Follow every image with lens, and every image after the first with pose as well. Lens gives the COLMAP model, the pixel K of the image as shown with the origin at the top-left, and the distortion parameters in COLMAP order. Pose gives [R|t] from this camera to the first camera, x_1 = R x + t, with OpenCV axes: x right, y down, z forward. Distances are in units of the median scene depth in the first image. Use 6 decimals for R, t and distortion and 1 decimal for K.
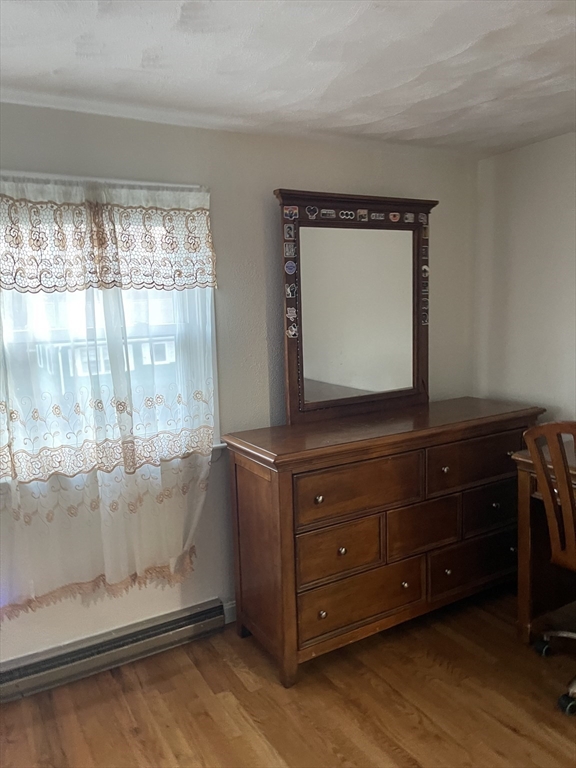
lens RADIAL K [[591.1, 0, 291.3], [0, 591.1, 384.5], [0, 0, 1]] dist [0.075775, -0.049621]
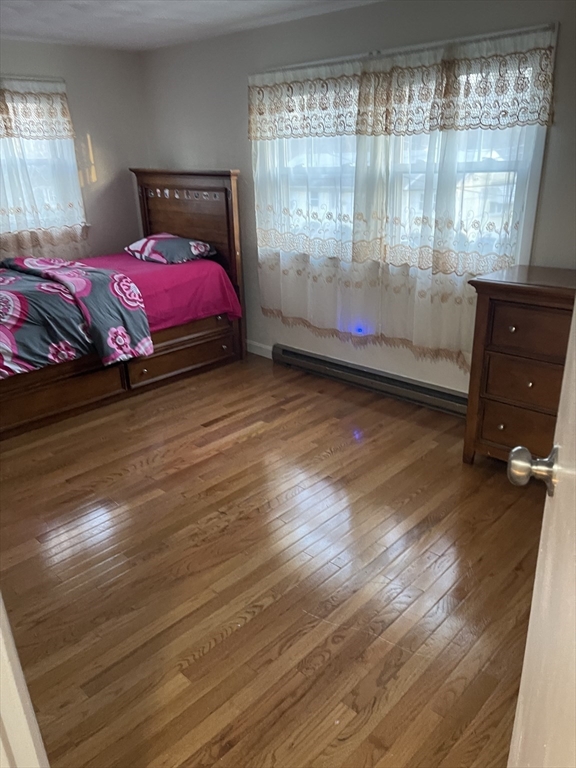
lens RADIAL K [[591.1, 0, 290.1], [0, 591.1, 380.1], [0, 0, 1]] dist [0.075775, -0.049621]
pose [[0.305223, 0.355091, -0.883600, 0.958640], [-0.125729, 0.934782, 0.332228, -0.039272], [0.943945, 0.009690, 0.329962, 0.222936]]
